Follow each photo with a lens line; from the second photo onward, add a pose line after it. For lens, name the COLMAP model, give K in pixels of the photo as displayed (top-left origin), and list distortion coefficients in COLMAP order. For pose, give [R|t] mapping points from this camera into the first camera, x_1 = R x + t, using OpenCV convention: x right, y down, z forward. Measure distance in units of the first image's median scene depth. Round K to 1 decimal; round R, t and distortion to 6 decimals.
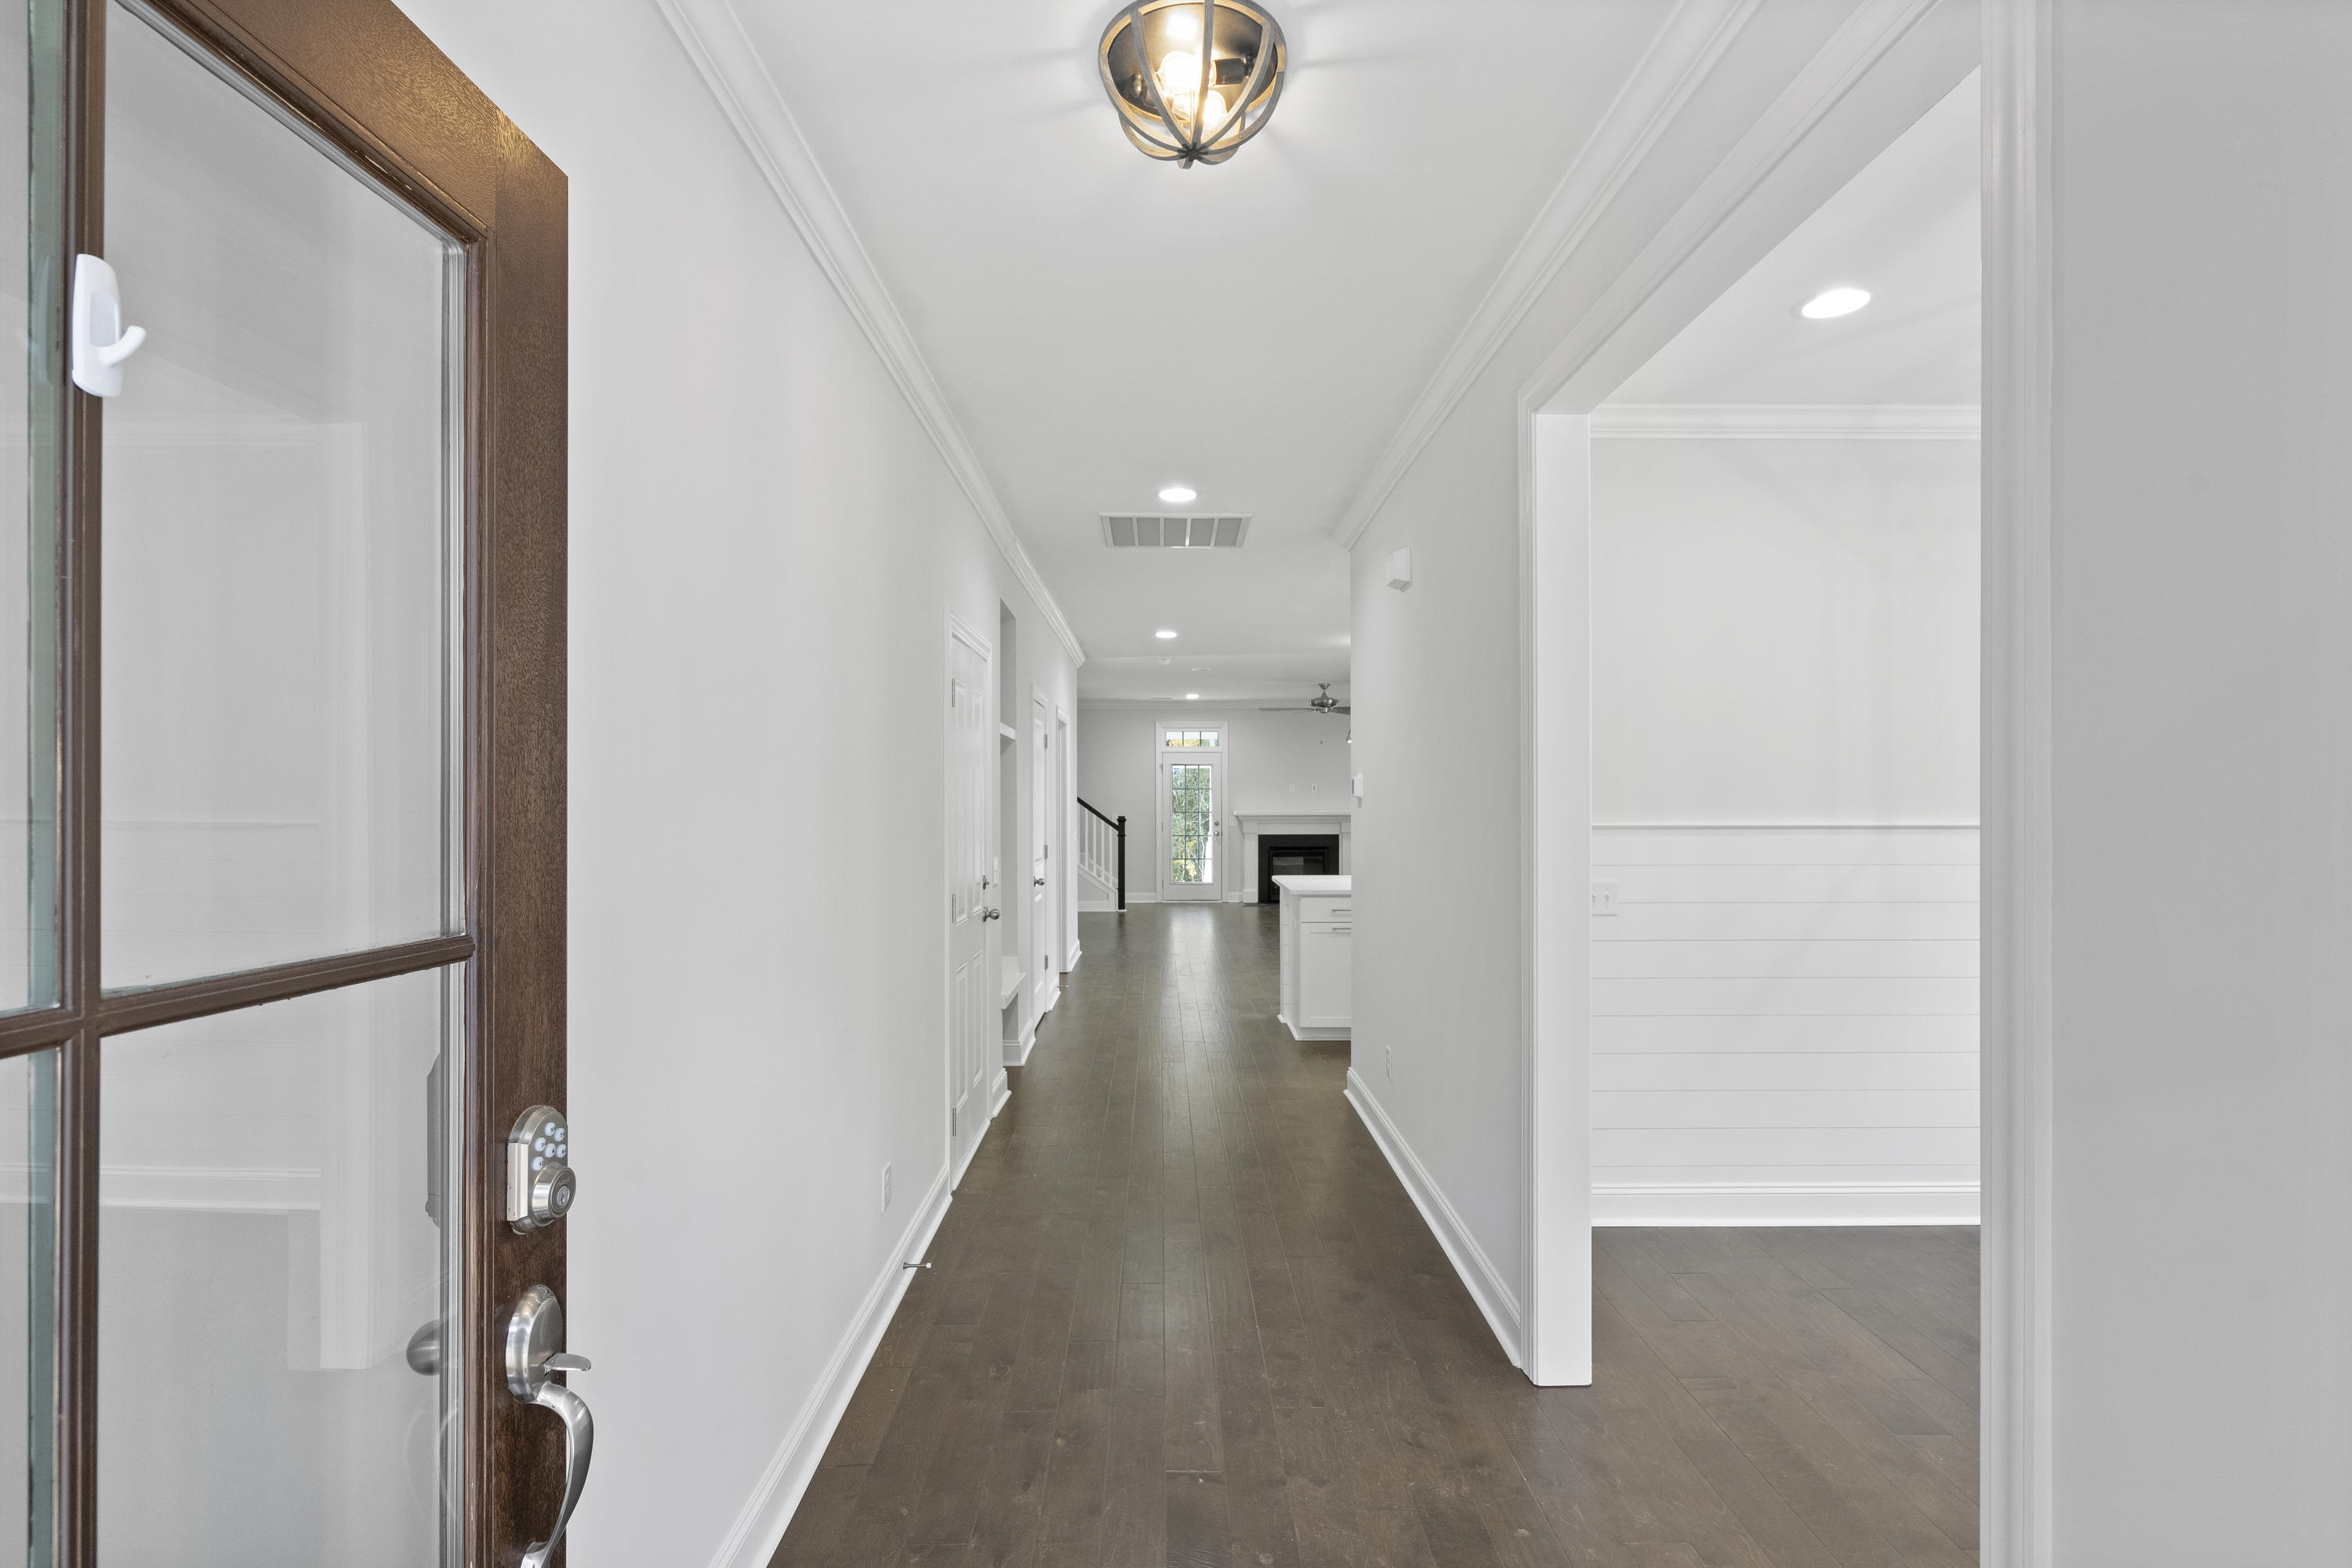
lens RADIAL K [[1050.4, 0, 1176.0], [0, 1050.4, 784.0], [0, 0, 1]] dist [-0.002323, -0.000386]
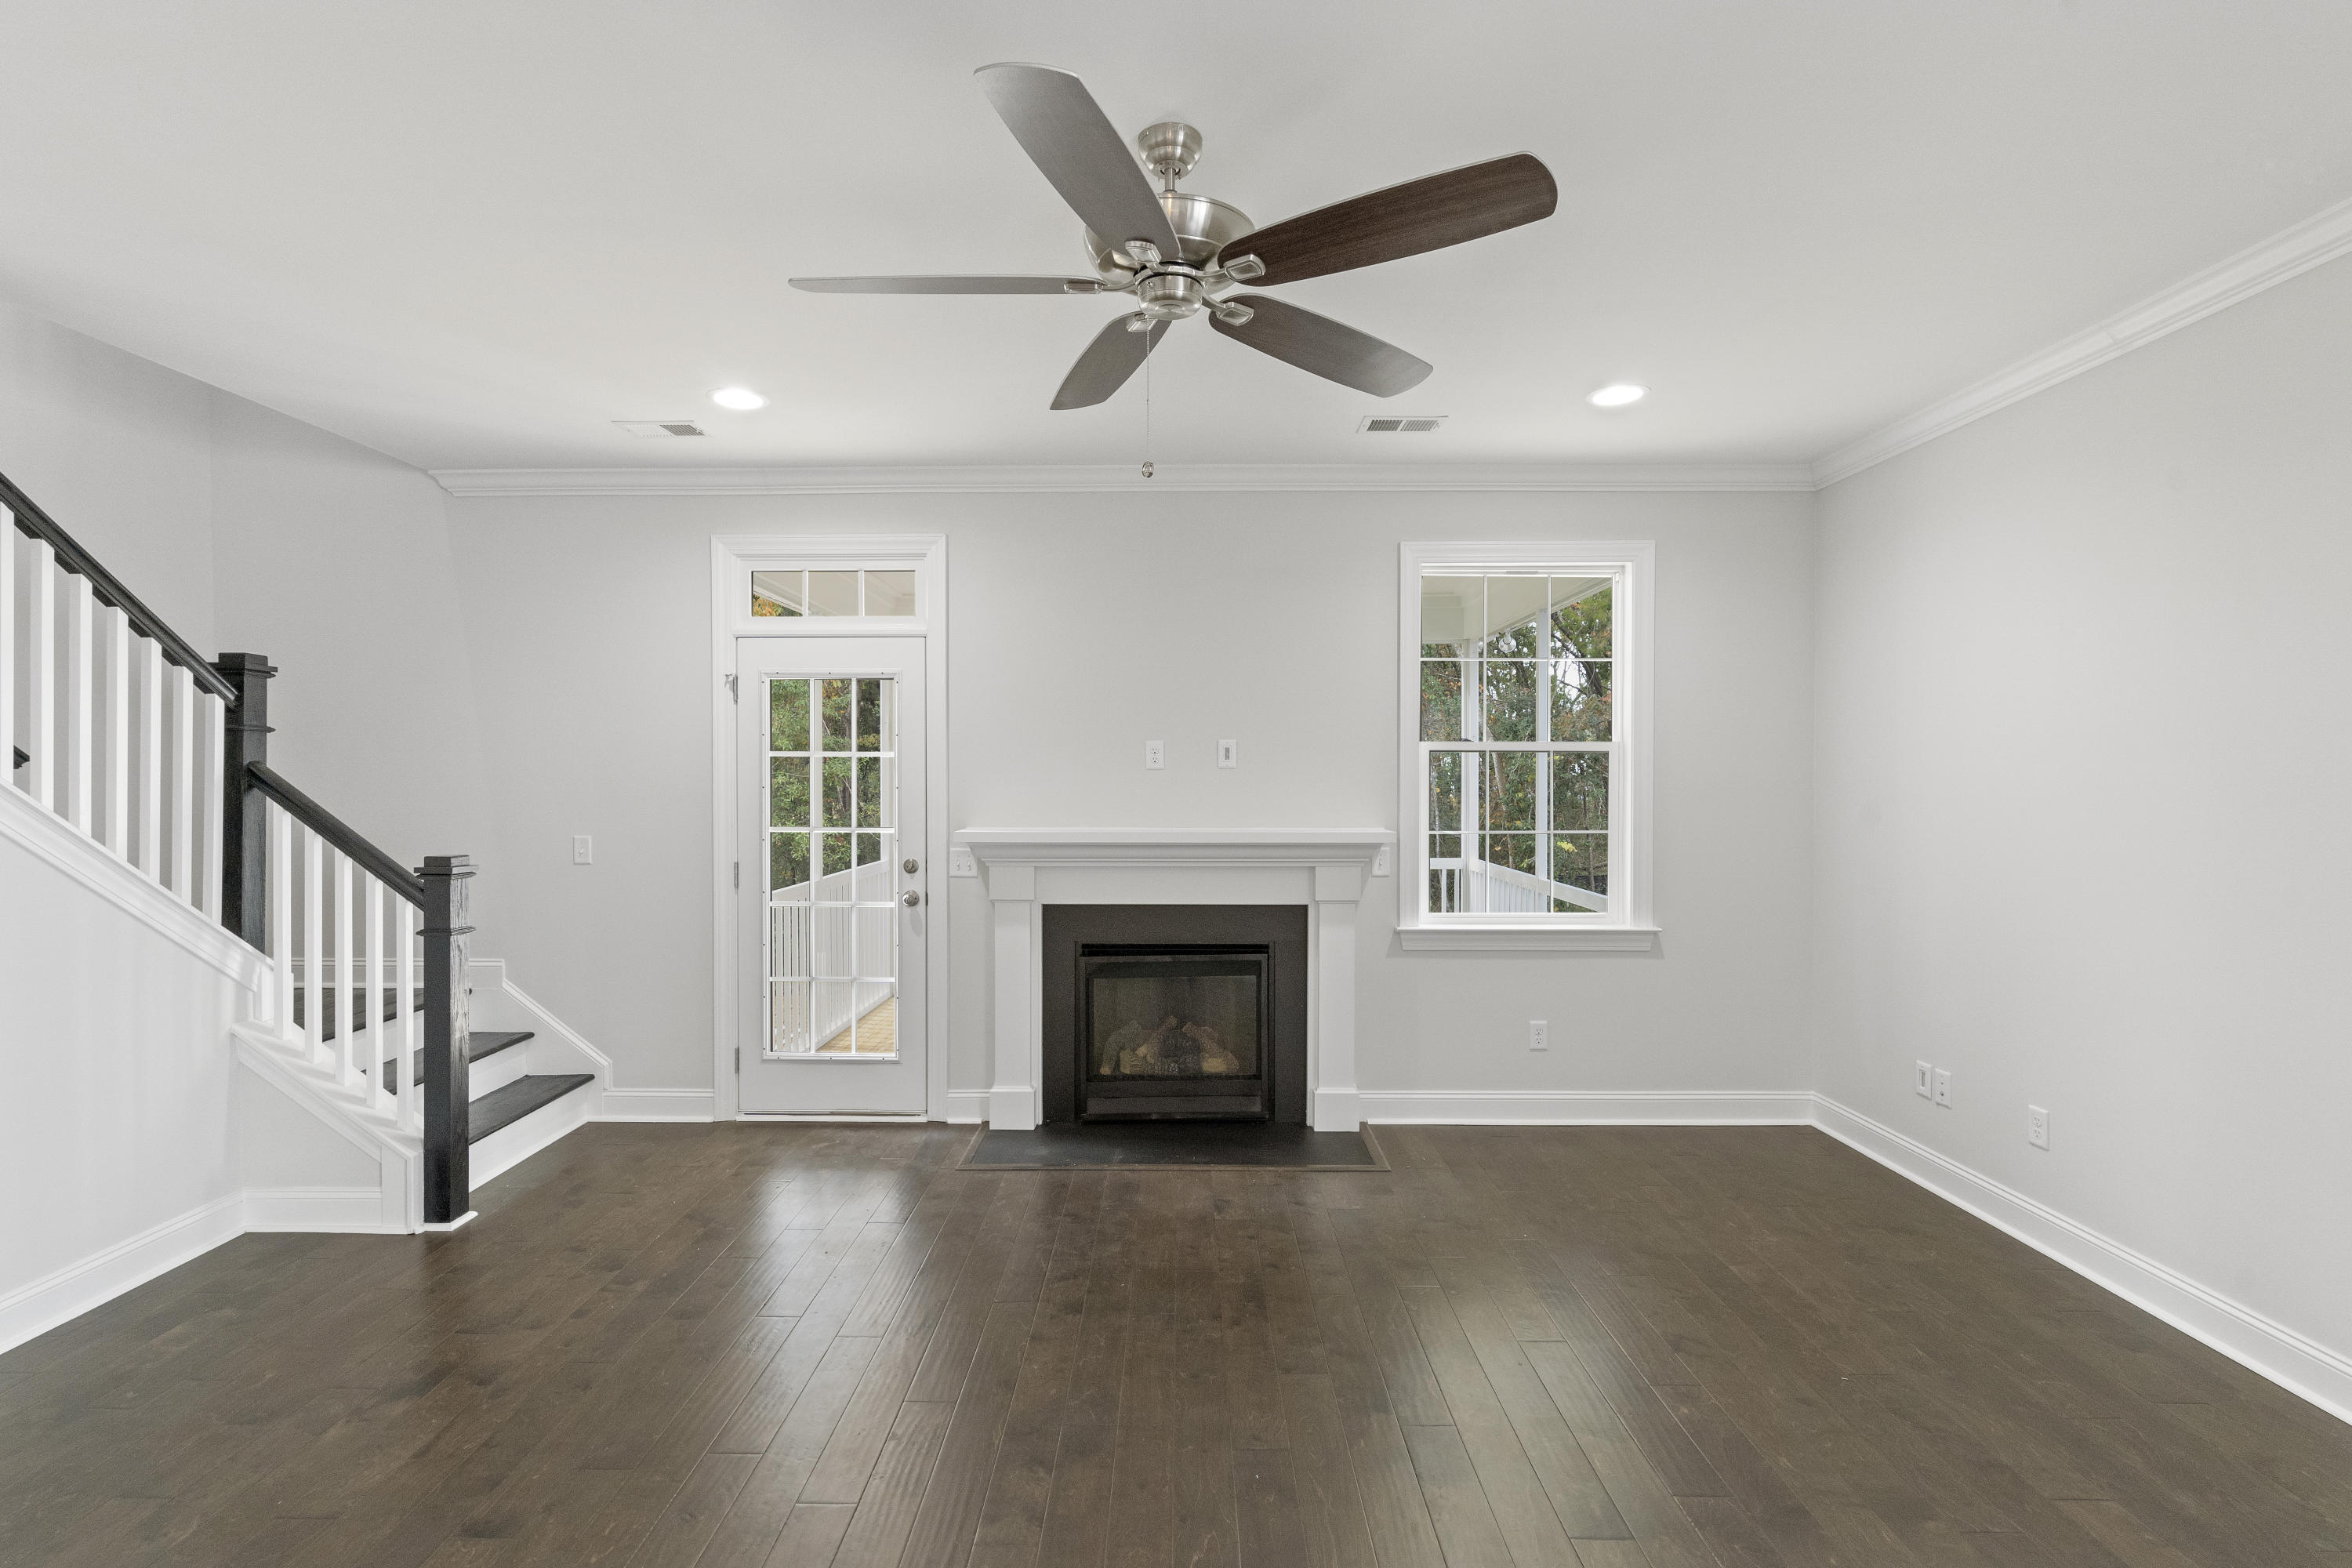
lens RADIAL K [[1071.9, 0, 1171.2], [0, 1071.9, 788.7], [0, 0, 1]] dist [-0.001503, -0.000054]
pose [[0.999866, -0.000517, -0.016362, 0.121468], [0.000834, 0.999812, 0.019394, 0.008484], [0.016349, -0.019405, 0.999678, 0.692055]]
